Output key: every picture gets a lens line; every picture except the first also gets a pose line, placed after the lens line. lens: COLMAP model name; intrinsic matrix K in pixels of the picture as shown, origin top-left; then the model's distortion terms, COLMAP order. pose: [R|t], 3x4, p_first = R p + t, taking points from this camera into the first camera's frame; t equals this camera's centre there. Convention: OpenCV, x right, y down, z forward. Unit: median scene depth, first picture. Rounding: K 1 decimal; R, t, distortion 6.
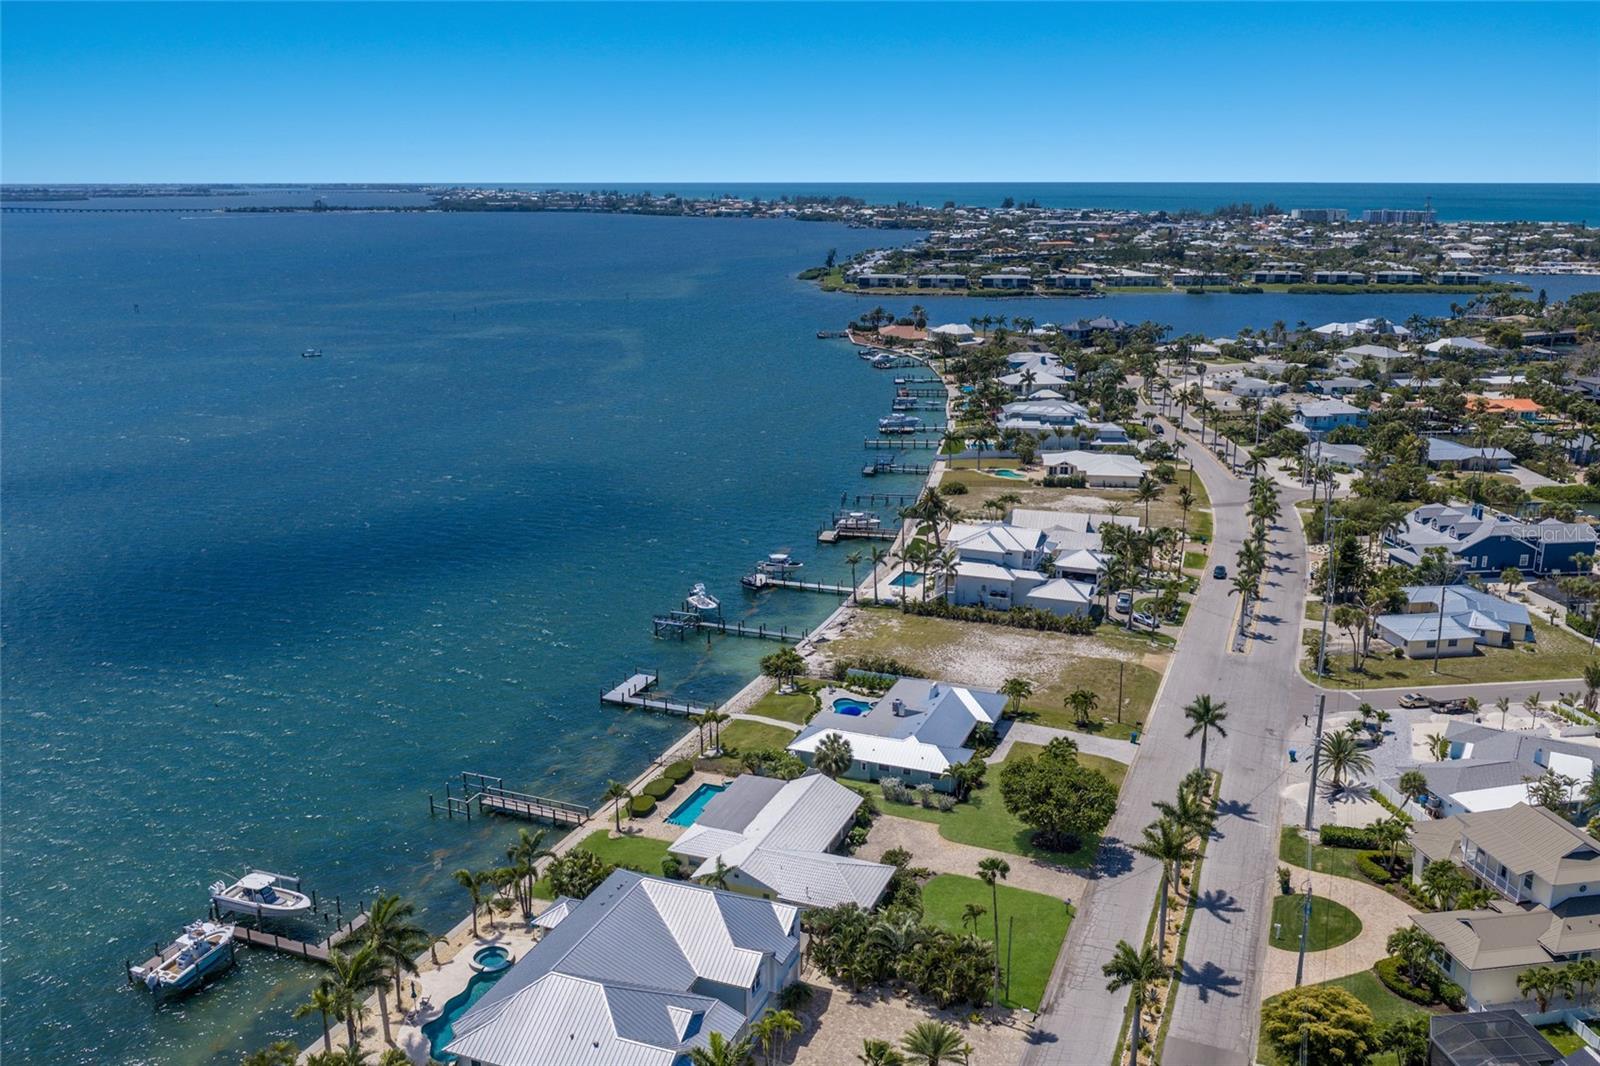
lens RADIAL K [[1327.1, 0, 803.0], [0, 1327.1, 533.7], [0, 0, 1]] dist [0.015466, -0.036660]
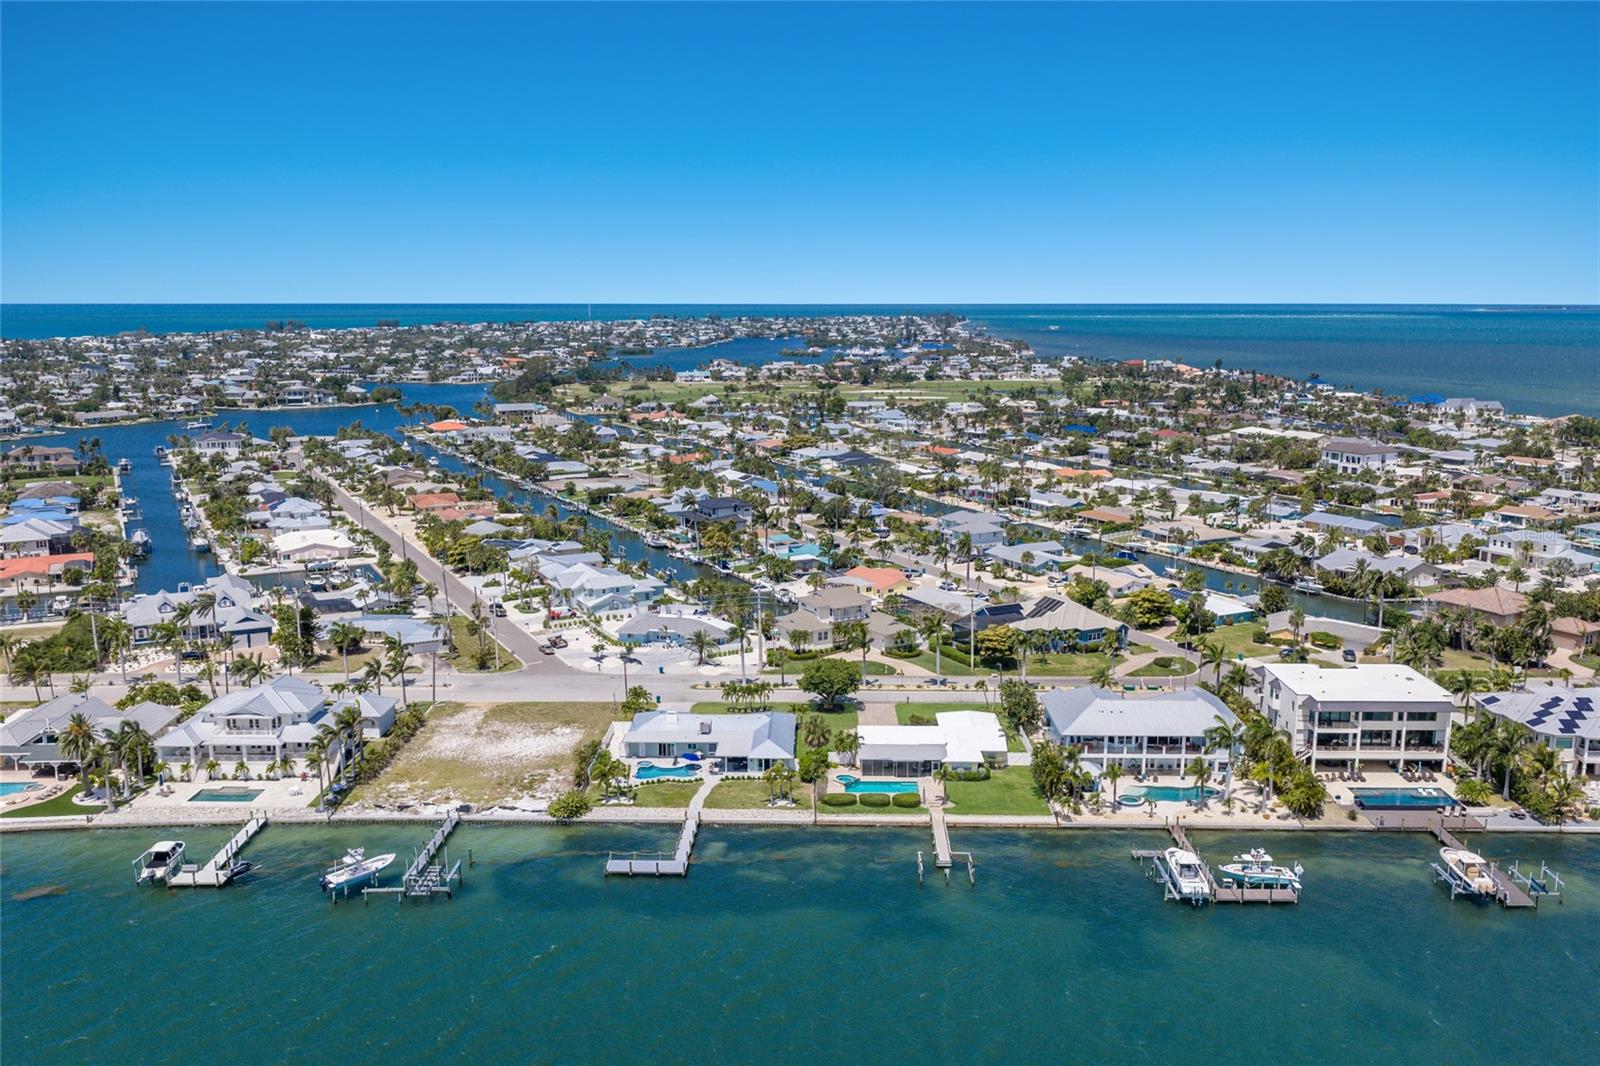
lens RADIAL K [[1327.1, 0, 803.0], [0, 1327.1, 533.7], [0, 0, 1]] dist [0.015466, -0.036660]
pose [[-0.344968, -0.157488, 0.925308, -0.746900], [0.246099, 0.936158, 0.251084, -0.226534], [-0.905777, 0.314333, -0.284187, 0.849438]]
